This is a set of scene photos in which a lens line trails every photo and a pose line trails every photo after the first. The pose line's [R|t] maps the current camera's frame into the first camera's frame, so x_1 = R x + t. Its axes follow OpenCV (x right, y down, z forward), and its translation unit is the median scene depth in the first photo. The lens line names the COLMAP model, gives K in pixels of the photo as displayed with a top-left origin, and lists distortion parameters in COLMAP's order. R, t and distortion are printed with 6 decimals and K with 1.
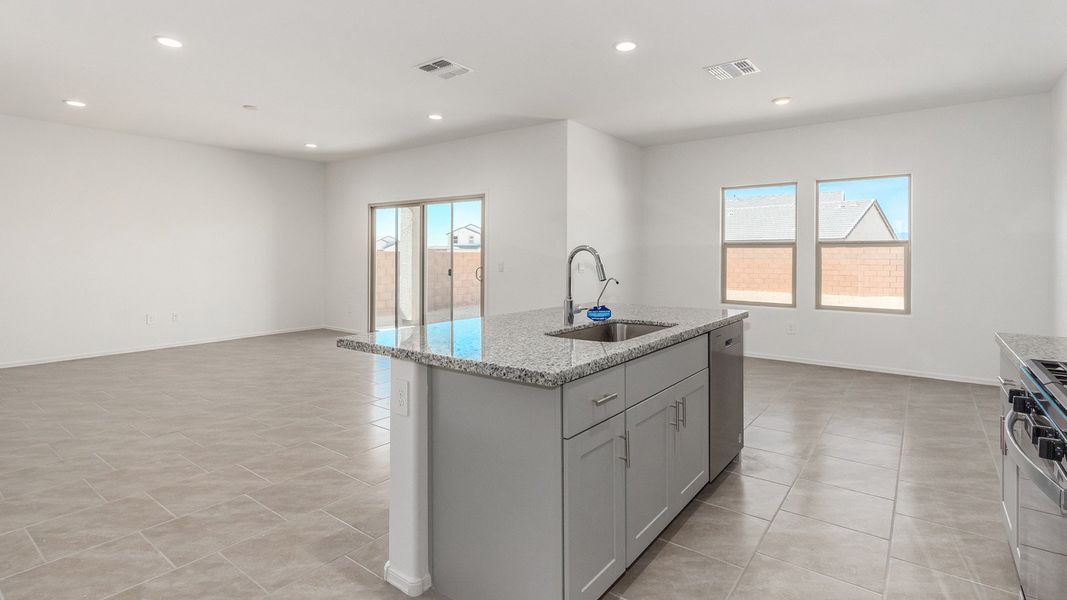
lens RADIAL K [[507.7, 0, 537.6], [0, 507.7, 254.4], [0, 0, 1]] dist [0.000847, -0.000082]
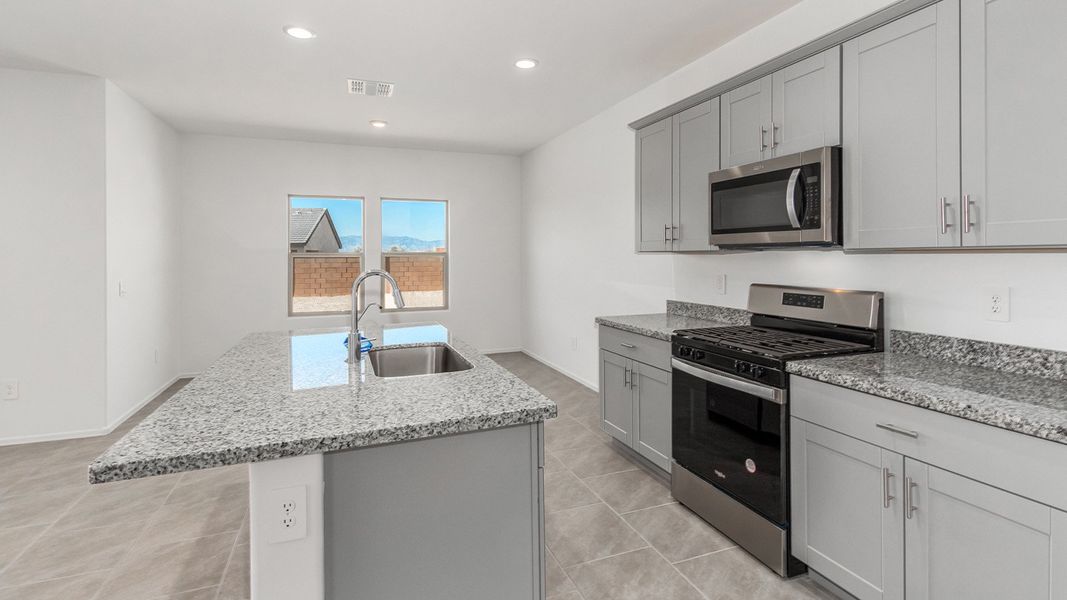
lens RADIAL K [[507.7, 0, 537.6], [0, 507.7, 254.4], [0, 0, 1]] dist [0.000847, -0.000082]
pose [[0.522204, -0.002271, 0.852818, -0.564335], [0.006299, 0.999979, -0.001194, -0.044523], [-0.852798, 0.005996, 0.522207, 0.324630]]
